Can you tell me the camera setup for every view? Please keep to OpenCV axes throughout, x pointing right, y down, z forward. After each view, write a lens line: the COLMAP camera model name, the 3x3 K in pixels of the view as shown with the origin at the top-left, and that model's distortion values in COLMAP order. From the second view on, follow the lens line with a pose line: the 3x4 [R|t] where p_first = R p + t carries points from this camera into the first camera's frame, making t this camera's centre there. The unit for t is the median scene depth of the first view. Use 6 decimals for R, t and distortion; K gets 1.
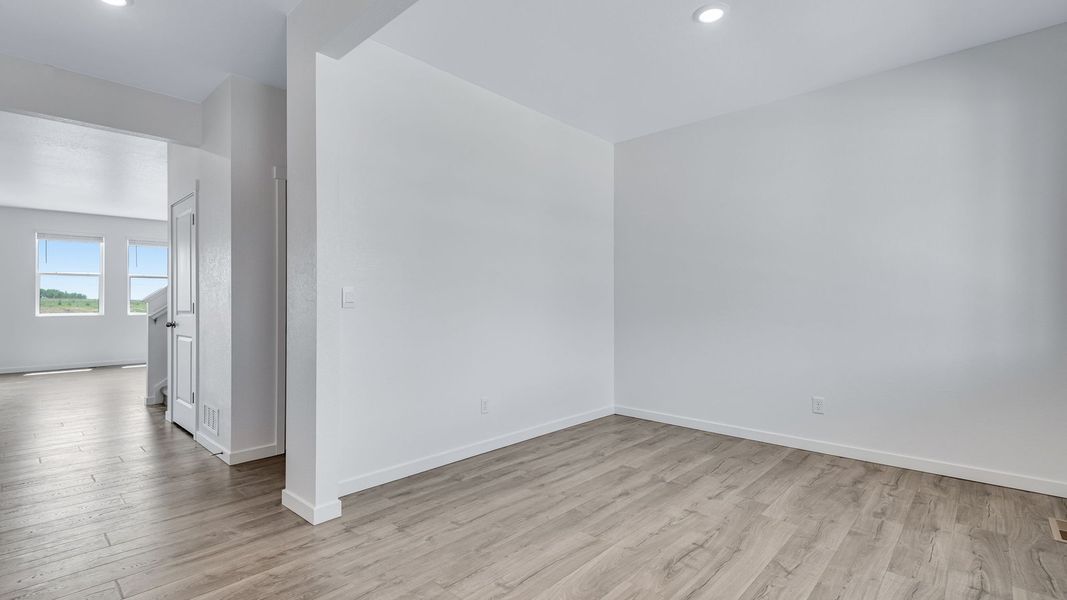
lens RADIAL K [[486.7, 0, 521.0], [0, 486.7, 299.3], [0, 0, 1]] dist [0.026840, -0.013069]
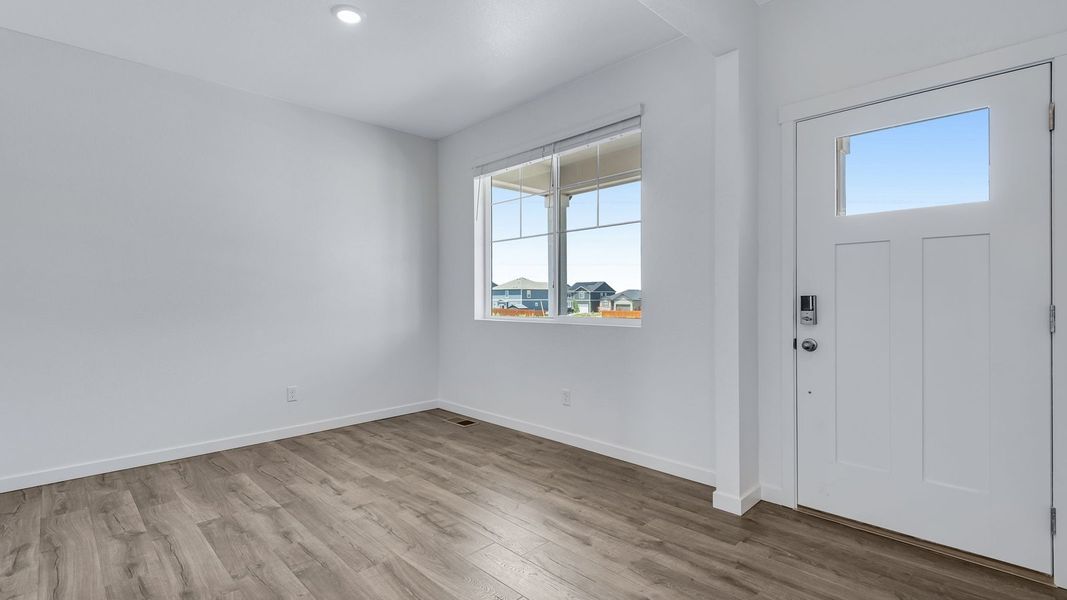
lens RADIAL K [[486.7, 0, 521.0], [0, 486.7, 299.3], [0, 0, 1]] dist [0.026840, -0.013069]
pose [[0.052274, -0.004287, 0.998624, -0.584595], [0.001741, 0.999990, 0.004201, 0.003784], [-0.998631, 0.001519, 0.052281, 0.566366]]
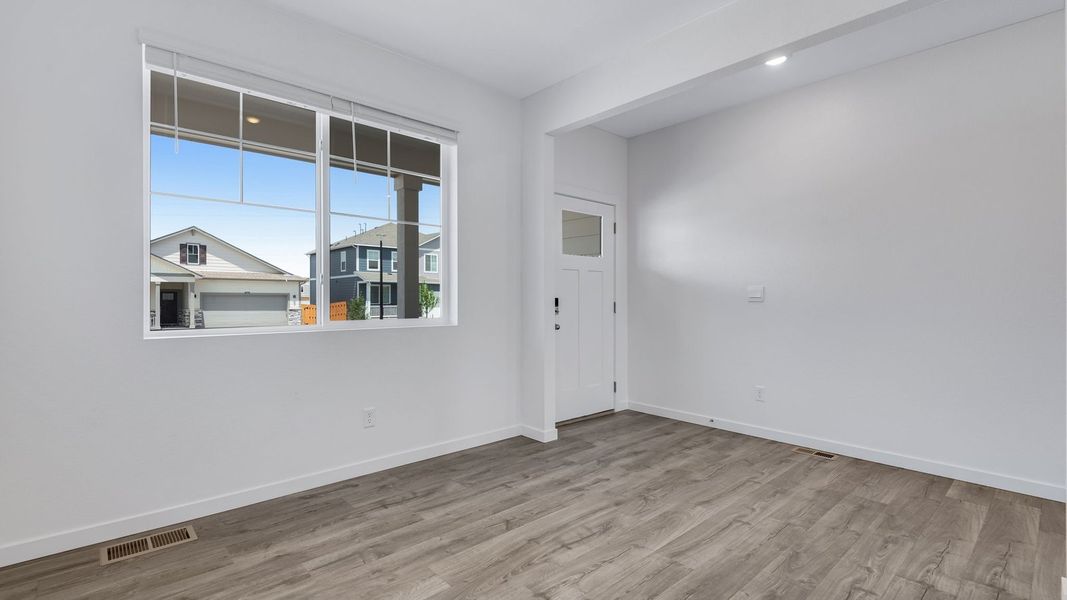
lens RADIAL K [[486.7, 0, 521.0], [0, 486.7, 299.3], [0, 0, 1]] dist [0.026840, -0.013069]
pose [[-0.996450, -0.005147, 0.084027, 0.295201], [-0.004917, 0.999984, 0.002945, 0.003558], [-0.084041, 0.002521, -0.996459, 1.570224]]
